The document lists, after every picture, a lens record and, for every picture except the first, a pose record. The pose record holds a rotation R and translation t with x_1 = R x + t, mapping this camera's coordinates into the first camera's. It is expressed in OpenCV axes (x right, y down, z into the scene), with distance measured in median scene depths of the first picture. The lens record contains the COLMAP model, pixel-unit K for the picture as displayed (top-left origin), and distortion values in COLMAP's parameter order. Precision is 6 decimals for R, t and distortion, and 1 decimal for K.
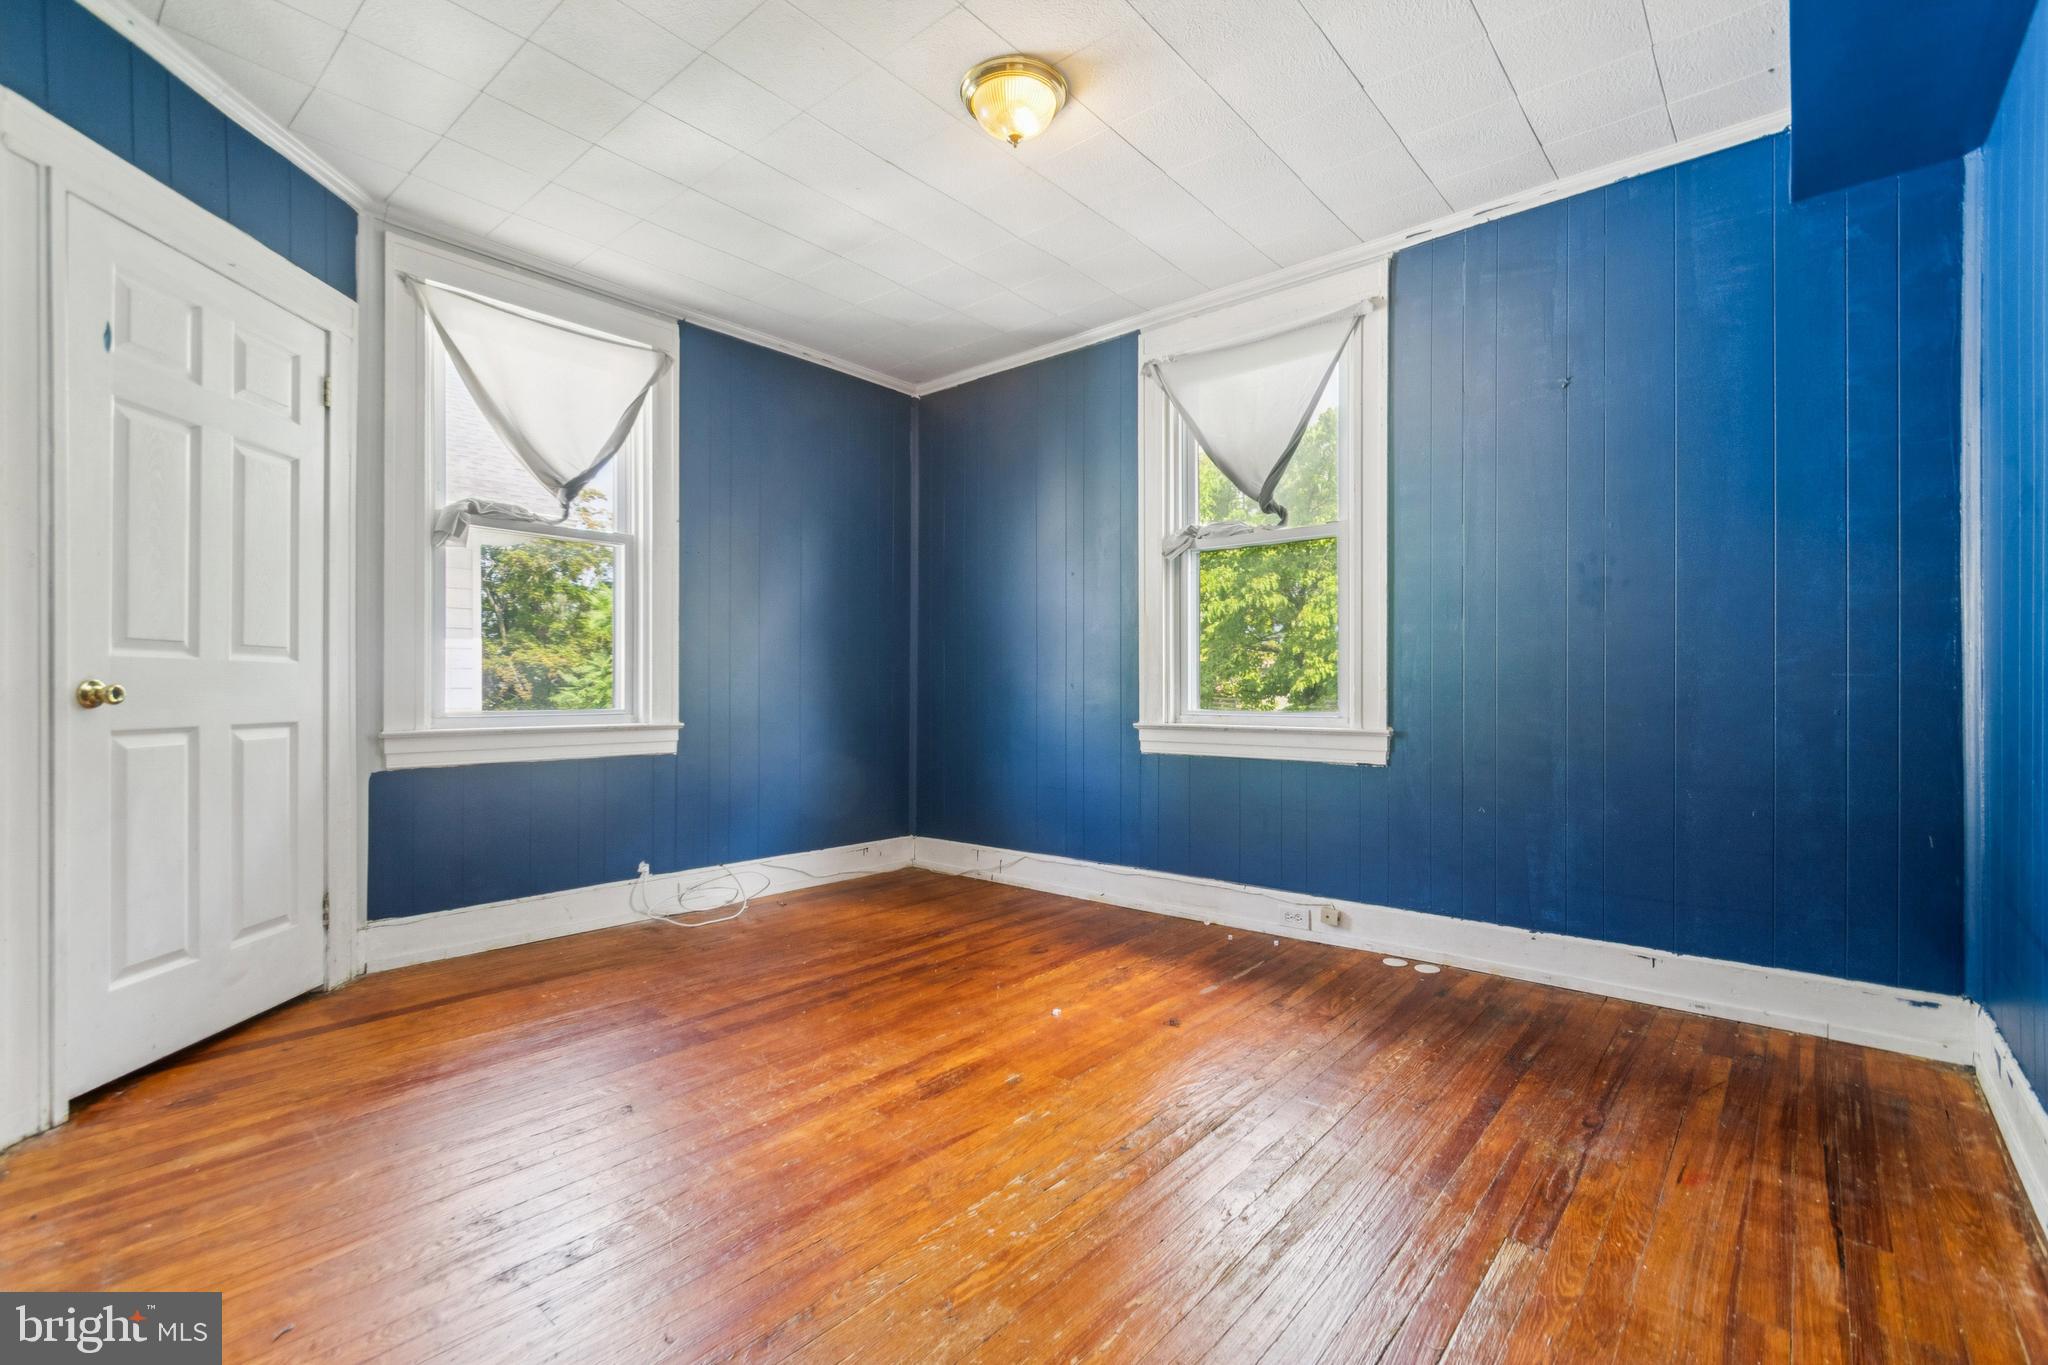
lens RADIAL K [[910.5, 0, 1024.0], [0, 910.5, 682.5], [0, 0, 1]] dist [0.001525, -0.000066]
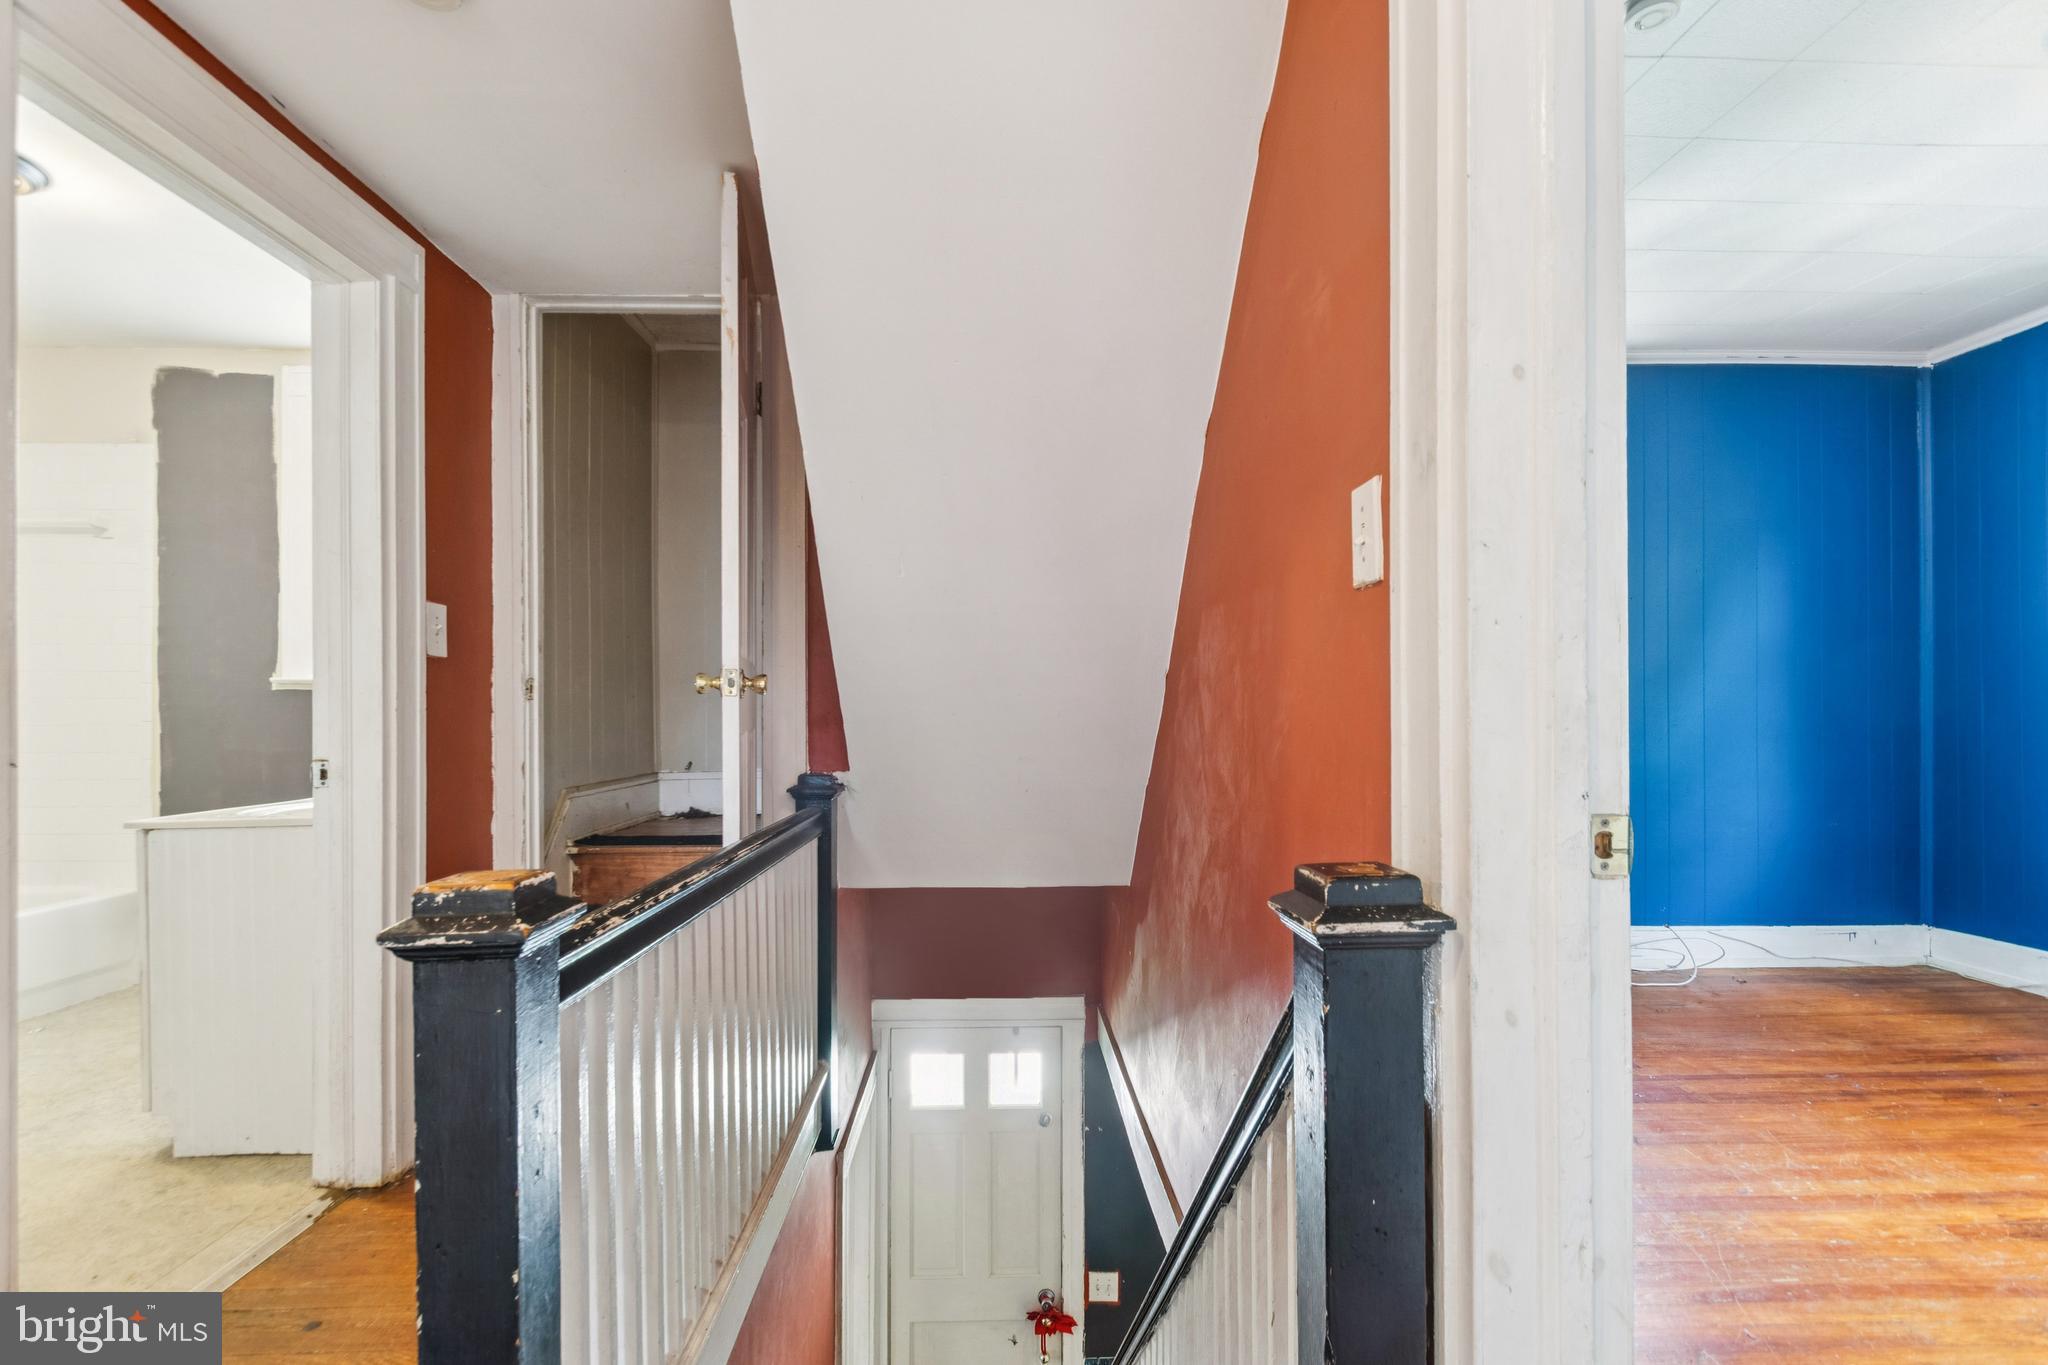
lens RADIAL K [[972.5, 0, 1021.5], [0, 972.5, 713.6], [0, 0, 1]] dist [-0.001838, 0.000459]
pose [[0.670794, -0.007258, -0.741608, -0.042520], [0.010452, 0.999945, -0.000333, -0.040177], [0.741570, -0.007528, 0.670834, -0.247554]]
